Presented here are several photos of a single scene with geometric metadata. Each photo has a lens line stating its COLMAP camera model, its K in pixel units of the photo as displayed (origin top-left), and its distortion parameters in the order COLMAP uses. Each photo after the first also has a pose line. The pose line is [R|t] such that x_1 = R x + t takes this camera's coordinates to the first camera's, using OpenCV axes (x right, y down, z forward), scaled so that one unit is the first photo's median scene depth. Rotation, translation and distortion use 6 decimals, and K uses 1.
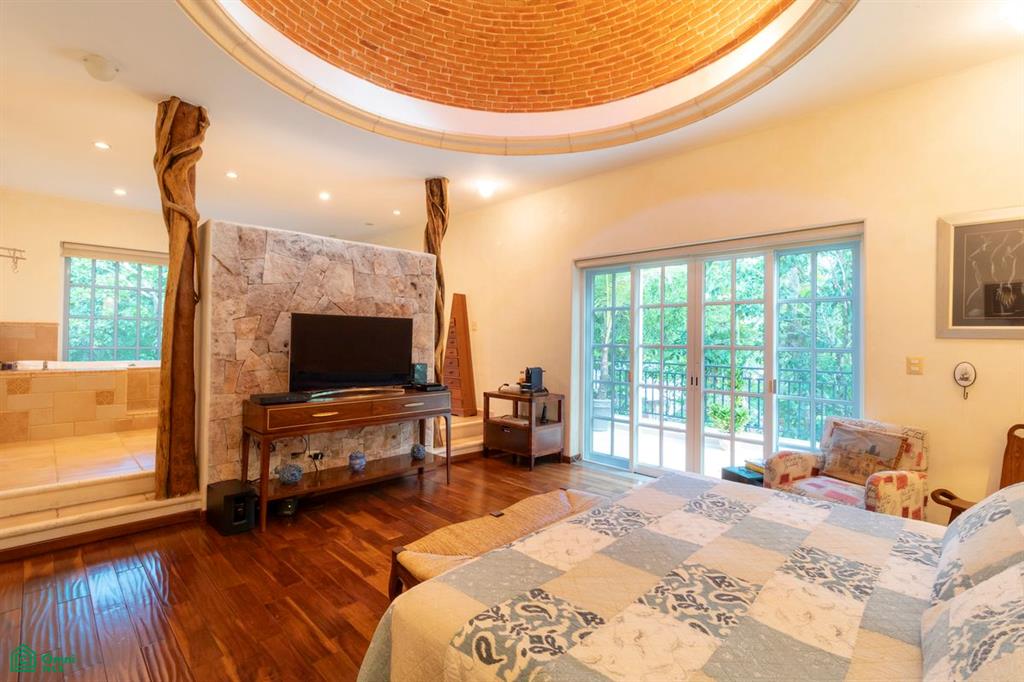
lens RADIAL K [[474.5, 0, 518.2], [0, 474.5, 331.3], [0, 0, 1]] dist [0.002342, 0.000325]
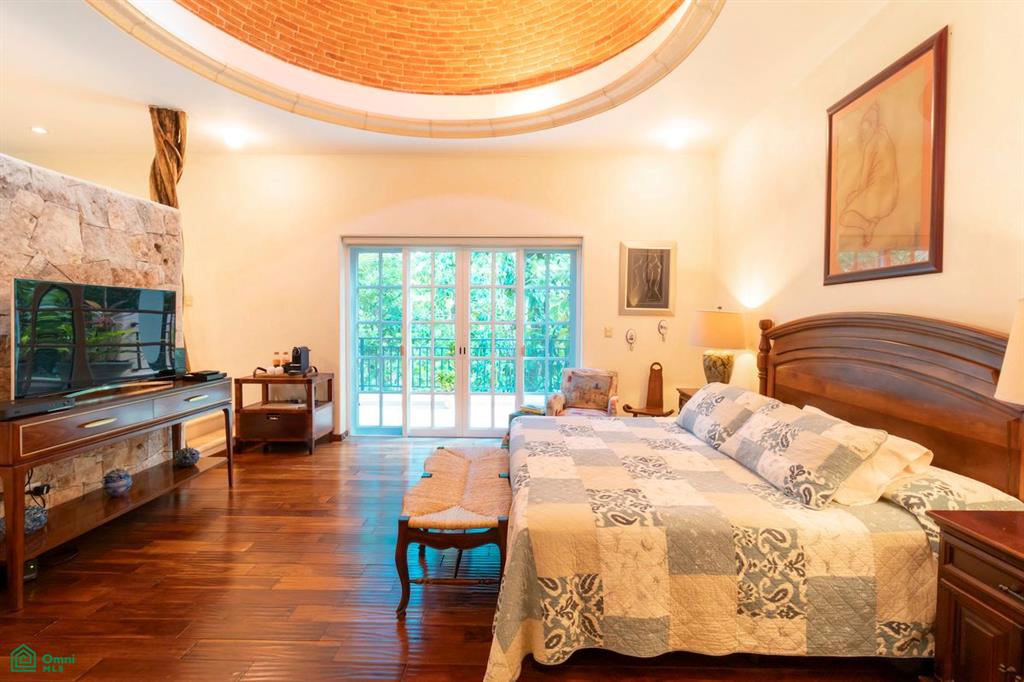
lens RADIAL K [[474.5, 0, 518.2], [0, 474.5, 331.3], [0, 0, 1]] dist [0.002342, 0.000325]
pose [[0.720045, -0.026481, 0.693422, -0.364284], [-0.008785, 0.998844, 0.047267, -0.002812], [-0.693872, -0.040126, 0.718980, 0.039490]]
